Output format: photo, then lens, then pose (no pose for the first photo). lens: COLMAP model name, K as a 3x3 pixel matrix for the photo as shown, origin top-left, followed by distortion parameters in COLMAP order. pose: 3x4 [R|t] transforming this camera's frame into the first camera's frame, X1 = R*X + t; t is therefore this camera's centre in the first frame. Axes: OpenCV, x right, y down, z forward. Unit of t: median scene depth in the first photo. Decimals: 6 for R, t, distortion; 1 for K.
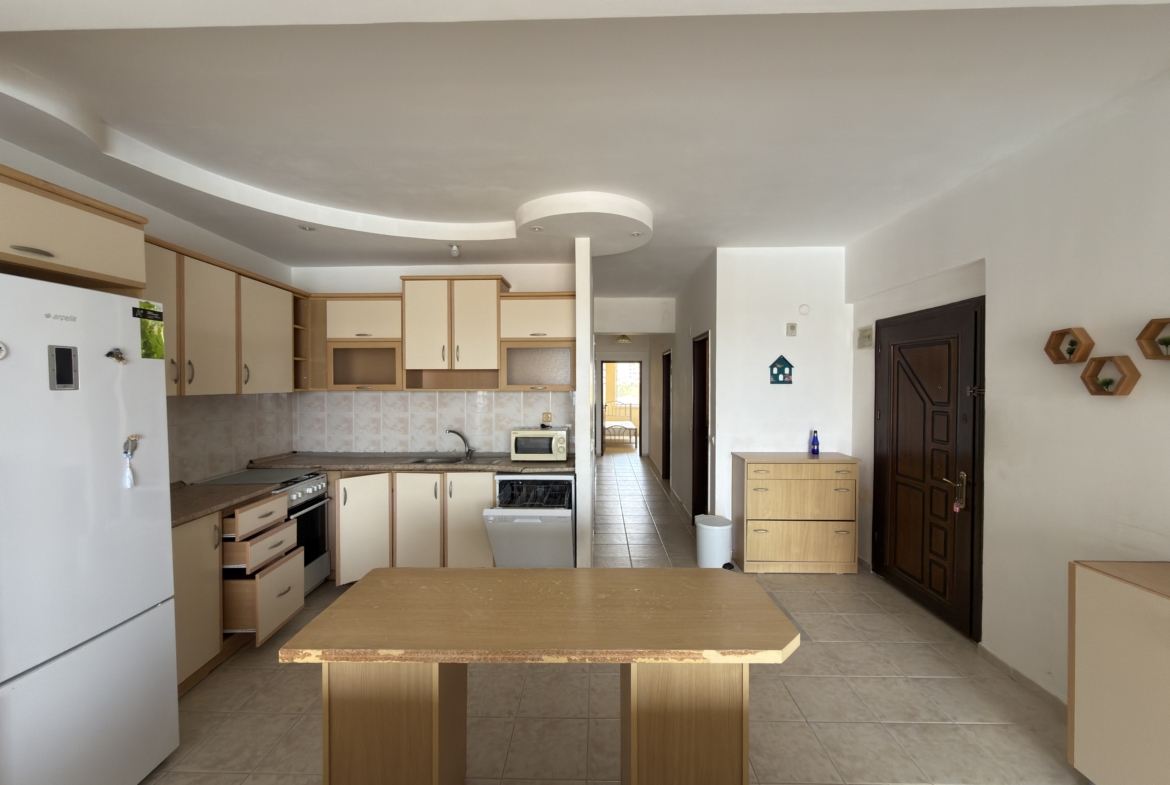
lens RADIAL K [[464.1, 0, 586.2], [0, 464.1, 390.9], [0, 0, 1]] dist [-0.000554, 0.000274]
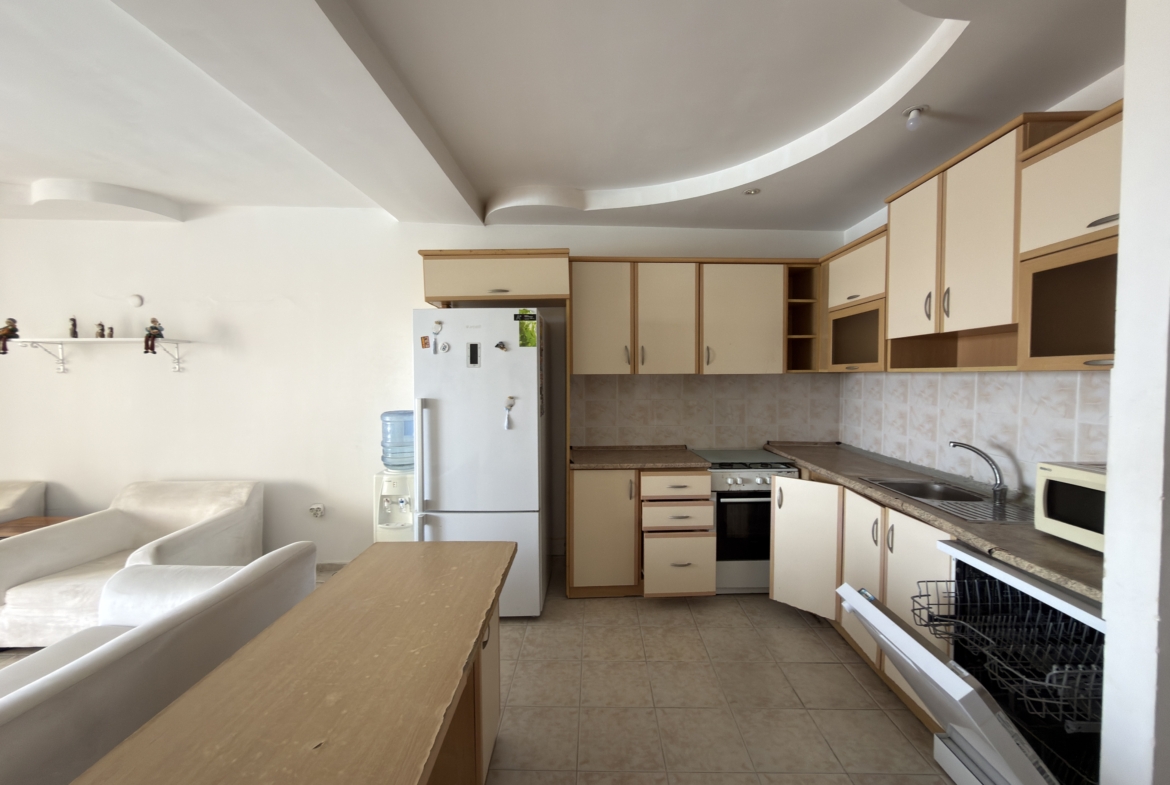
lens RADIAL K [[464.1, 0, 586.2], [0, 464.1, 390.7], [0, 0, 1]] dist [-0.000554, 0.000274]
pose [[0.006754, 0.034849, -0.999370, 0.275737], [-0.011423, 0.999330, 0.034770, 0.008778], [0.999912, 0.011181, 0.007148, 0.582336]]
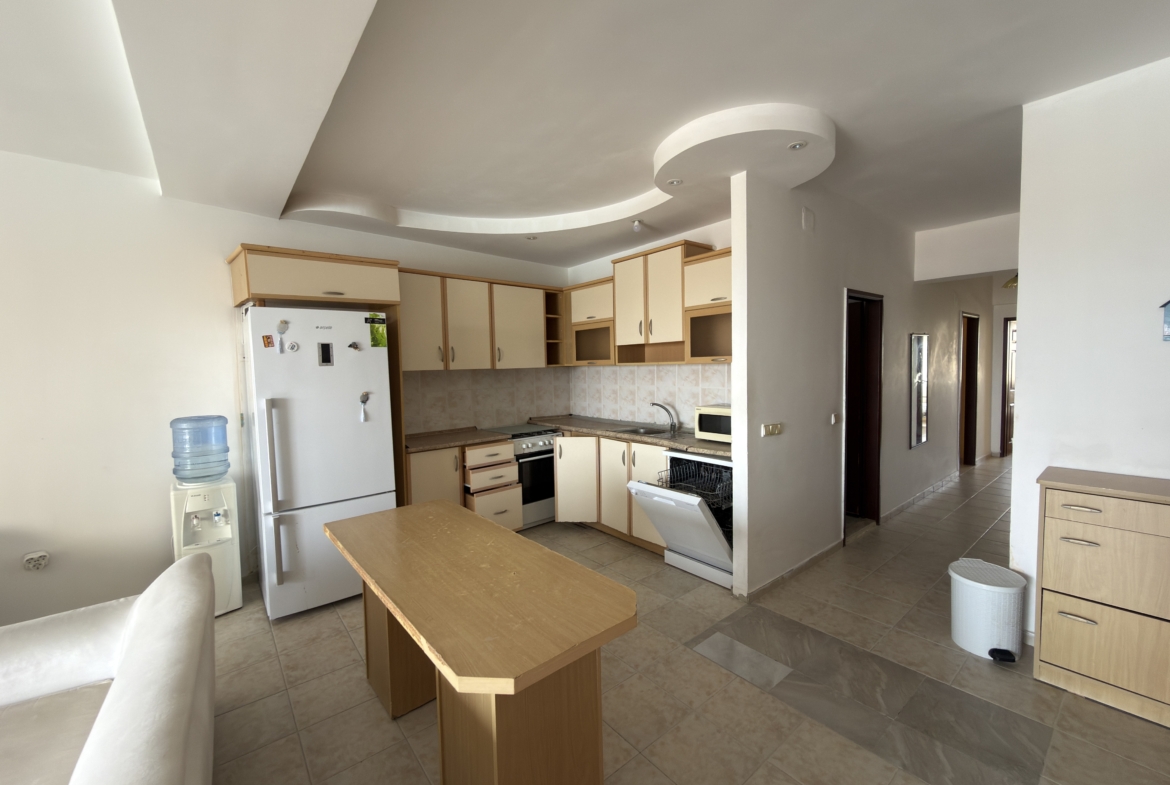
lens RADIAL K [[464.1, 0, 585.6], [0, 464.1, 390.3], [0, 0, 1]] dist [-0.000554, 0.000274]
pose [[0.651234, 0.027076, -0.758393, 0.409617], [0.010530, 0.998945, 0.044706, 0.009615], [0.758804, -0.037100, 0.650262, 0.232669]]
